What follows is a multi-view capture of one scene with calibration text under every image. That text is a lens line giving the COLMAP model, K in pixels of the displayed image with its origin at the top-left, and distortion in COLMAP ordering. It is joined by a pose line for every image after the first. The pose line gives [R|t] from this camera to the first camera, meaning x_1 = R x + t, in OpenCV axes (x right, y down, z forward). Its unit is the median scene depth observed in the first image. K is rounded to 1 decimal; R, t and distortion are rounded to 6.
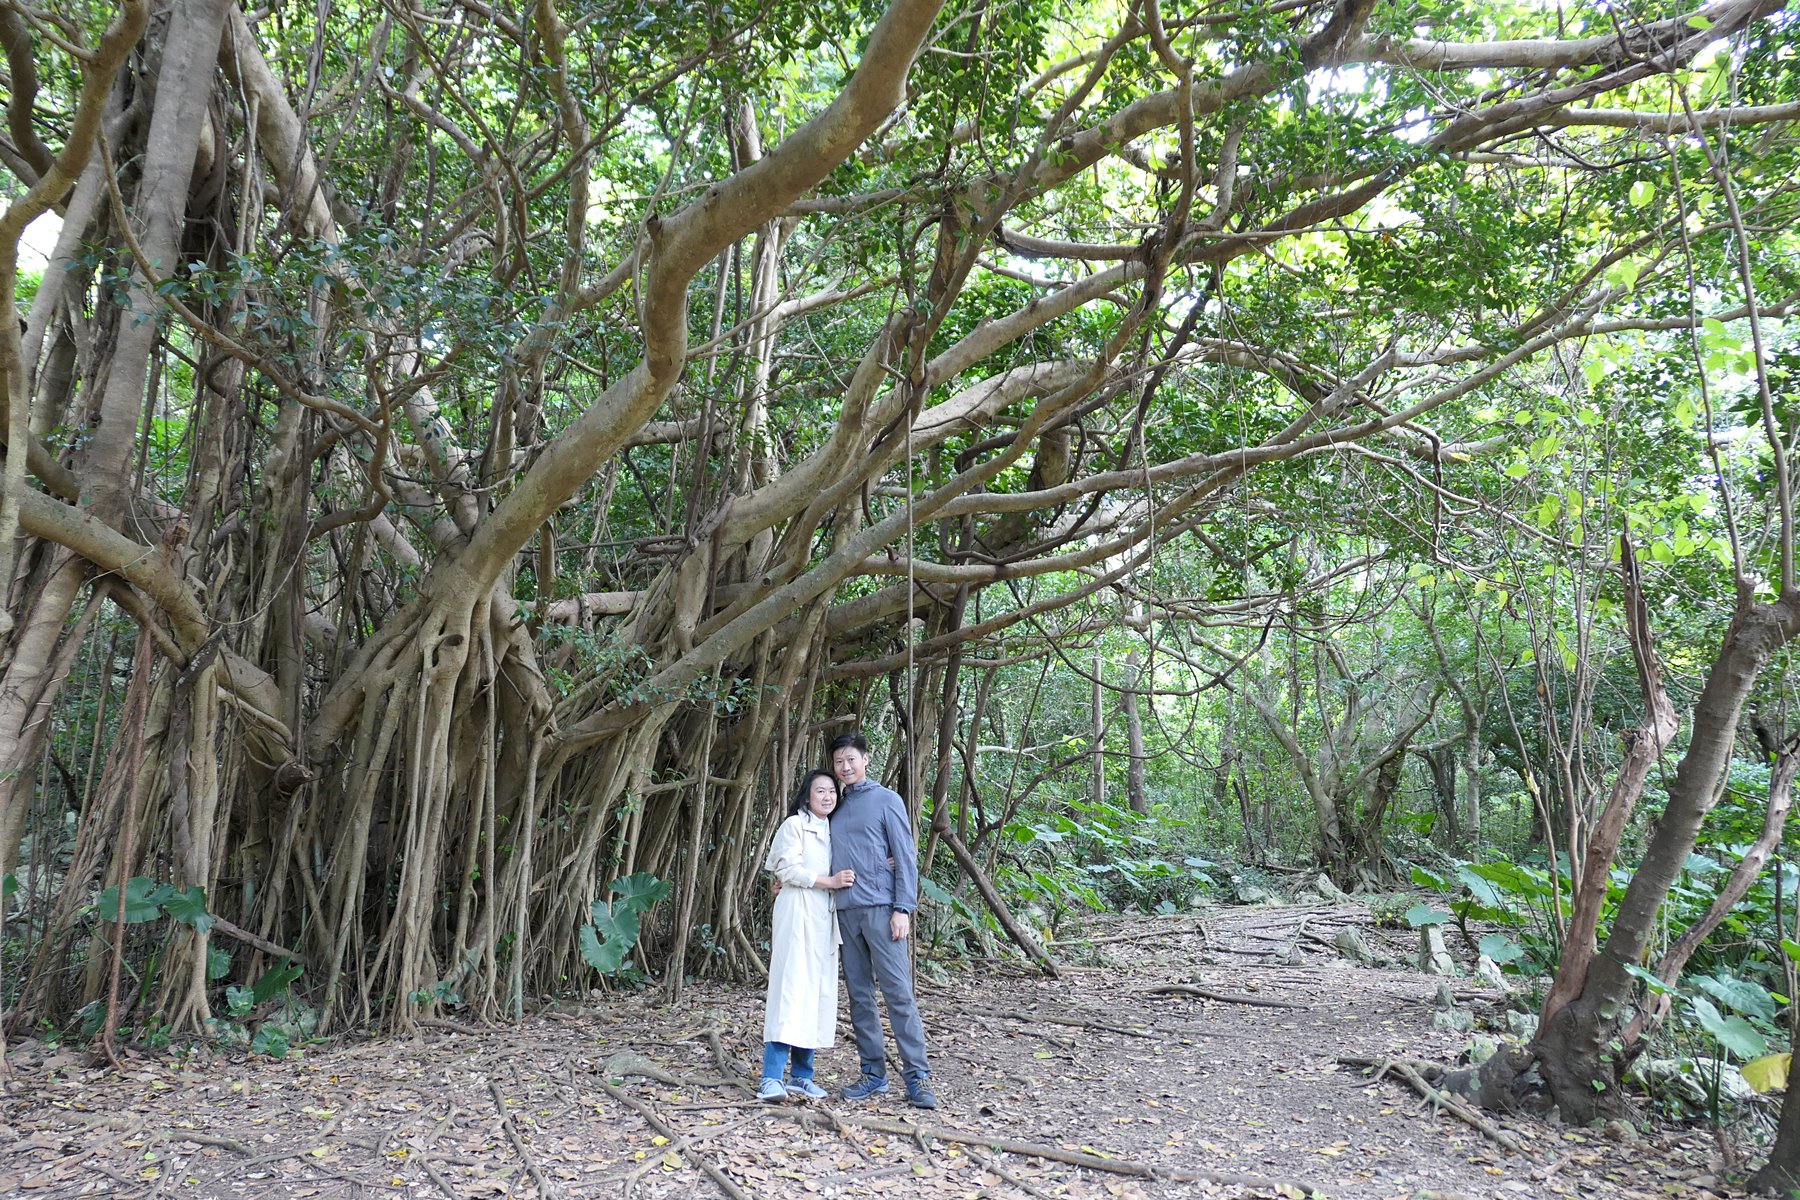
lens RADIAL K [[1280.7, 0, 909.5], [0, 1280.7, 604.6], [0, 0, 1]] dist [-0.009124, 0.009983]
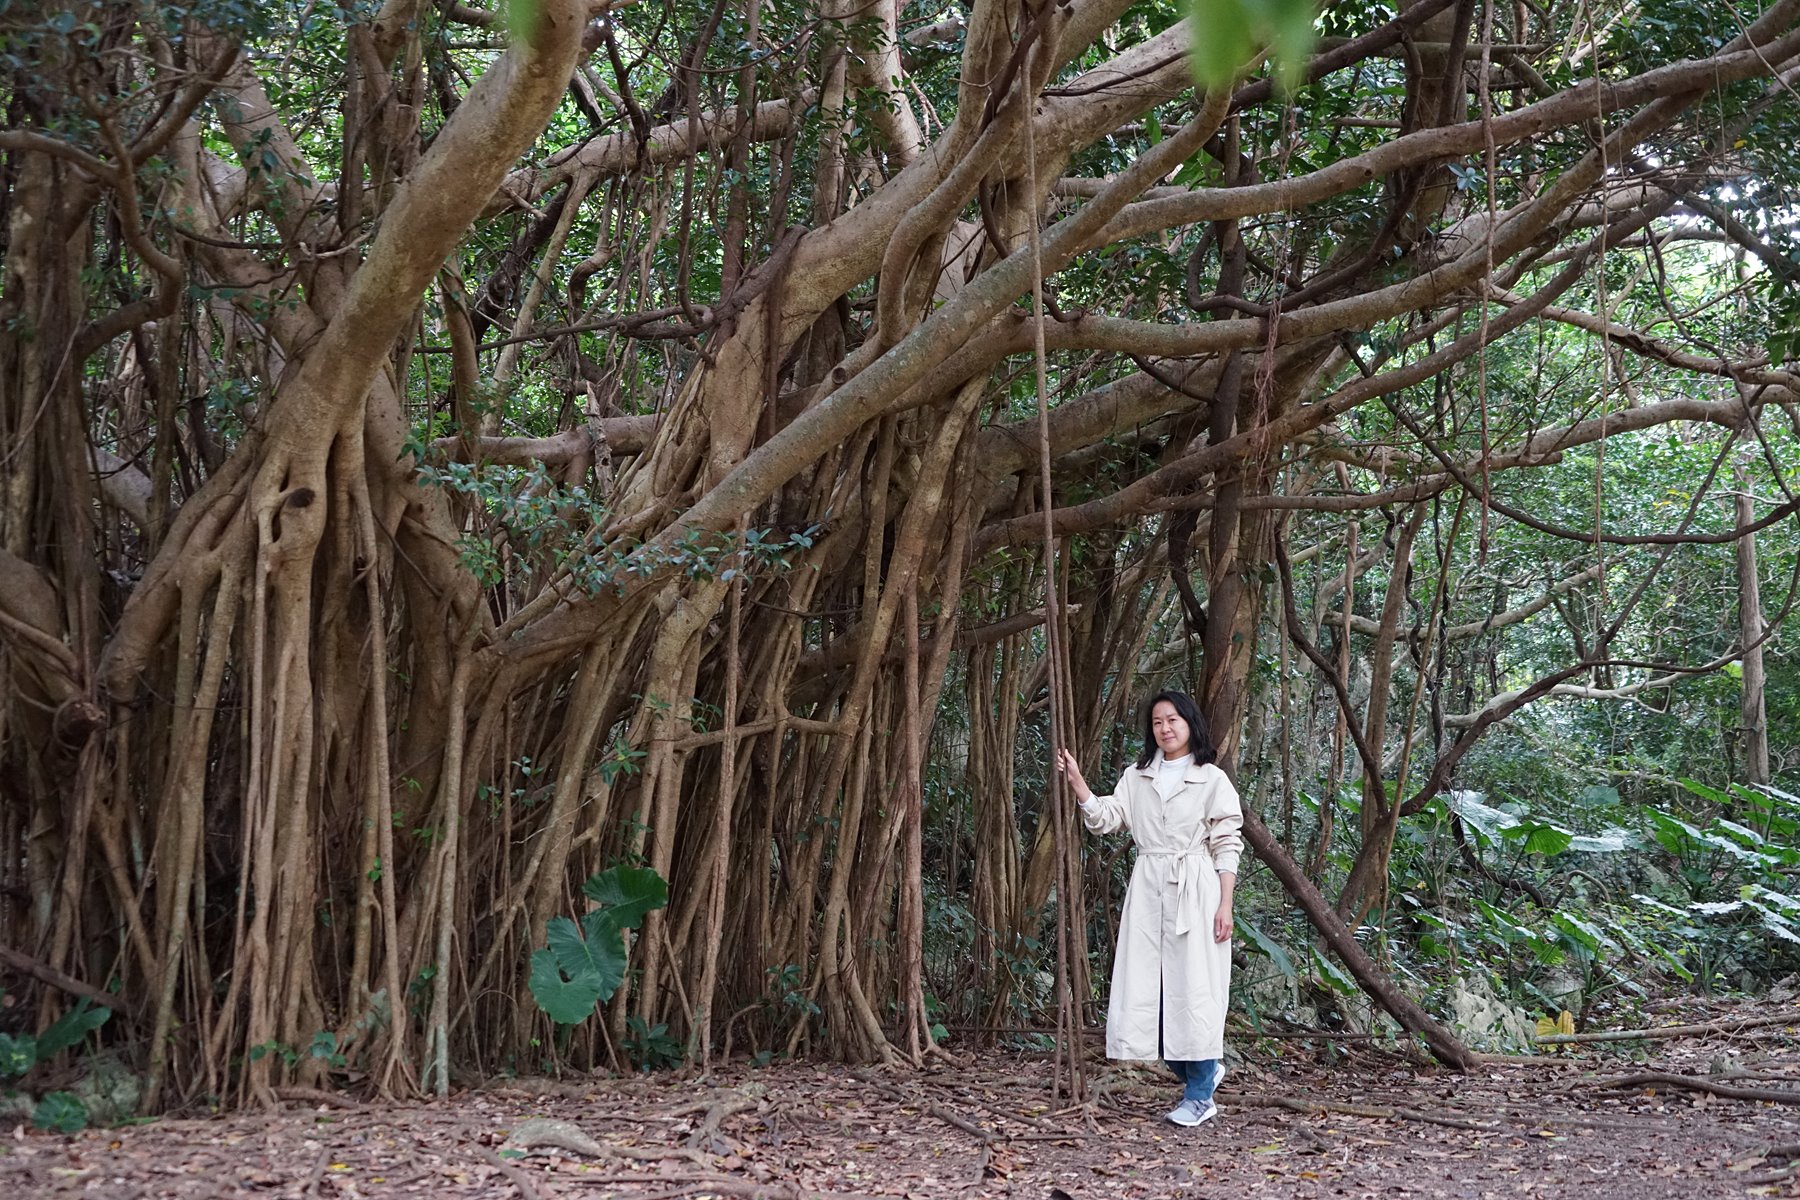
lens RADIAL K [[2597.0, 0, 900.6], [0, 2597.0, 608.8], [0, 0, 1]] dist [0.026513, 0.000000]
pose [[0.970256, -0.045605, -0.237745, 0.183065], [0.060997, 0.996464, 0.057790, 0.020791], [0.234269, -0.070573, 0.969607, -0.135964]]
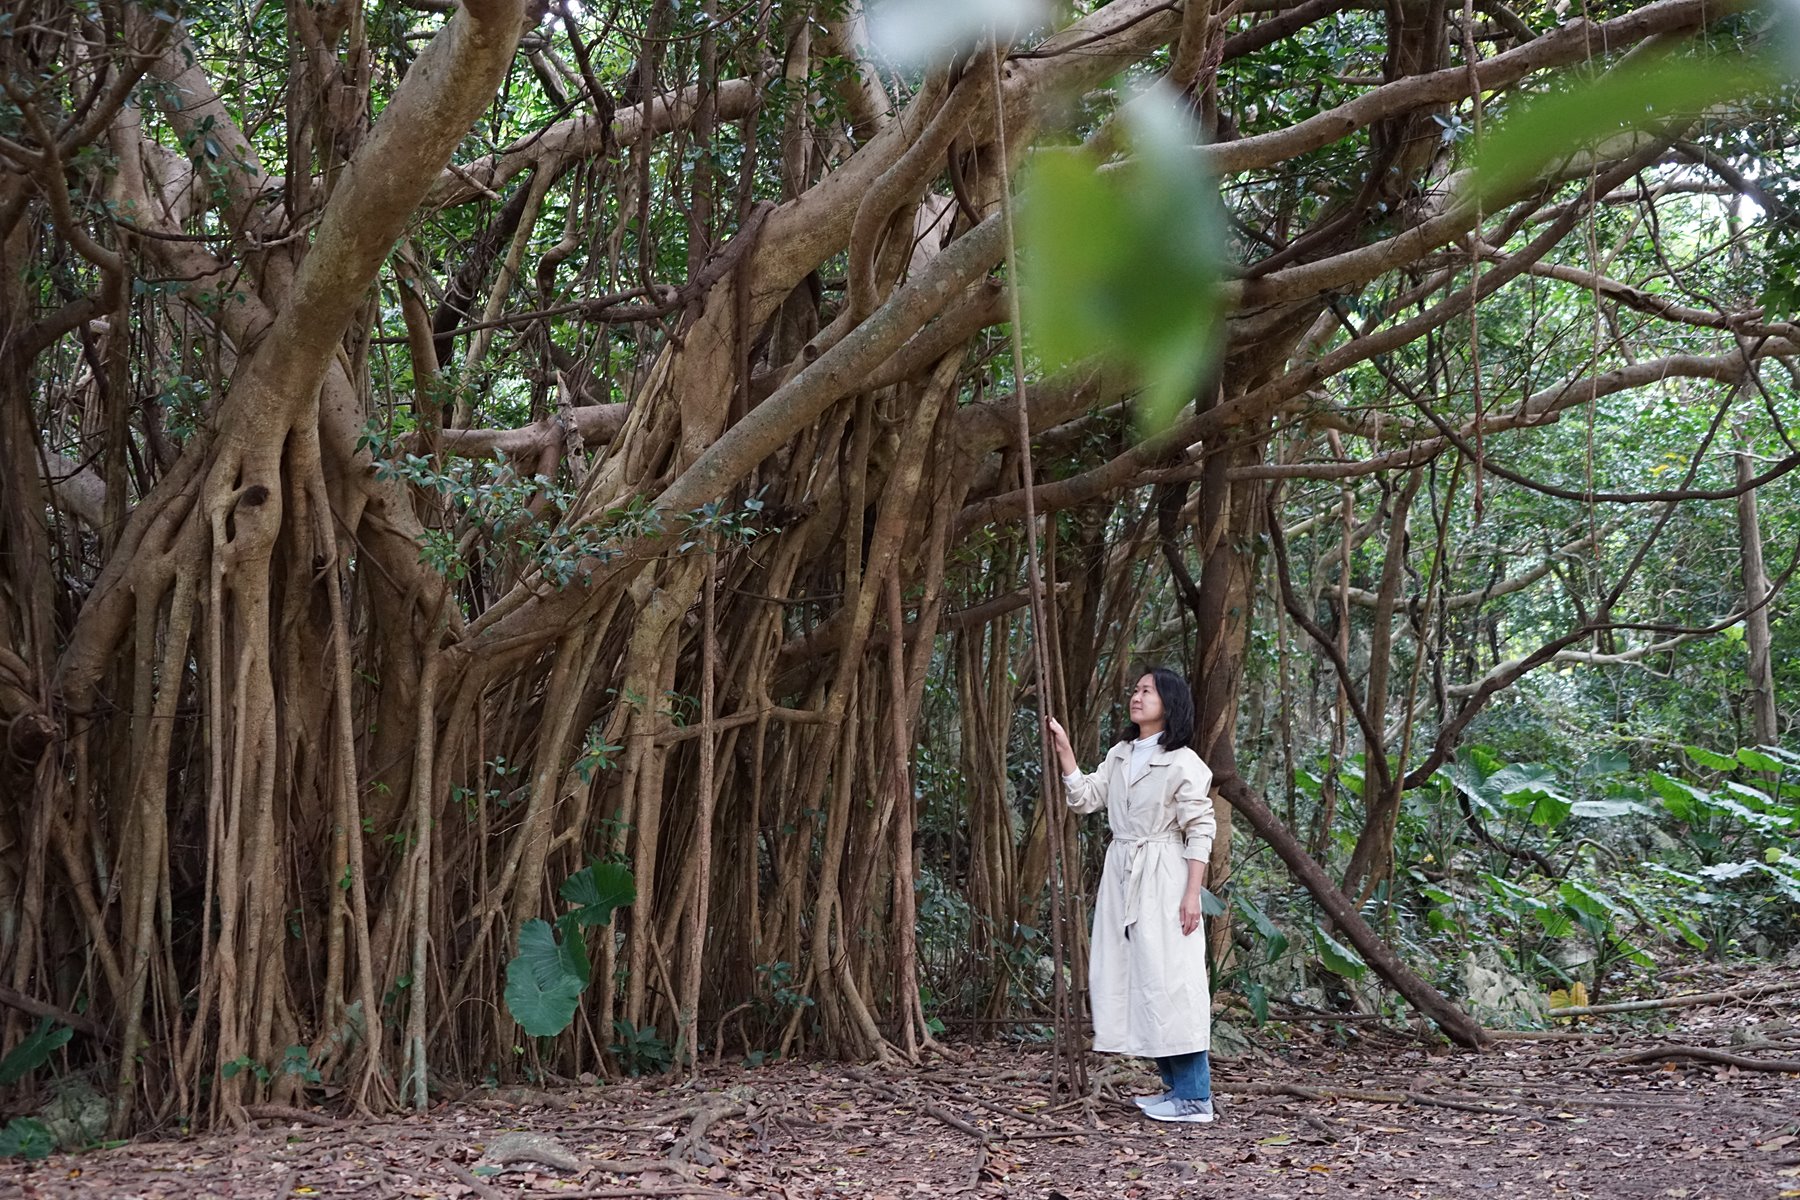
lens RADIAL K [[2597.0, 0, 885.6], [0, 2597.0, 617.1], [0, 0, 1]] dist [0.026513, 0.000000]
pose [[0.967094, -0.074139, -0.243378, 0.181796], [0.092511, 0.993592, 0.064932, 0.025752], [0.237004, -0.085310, 0.967756, -0.100093]]
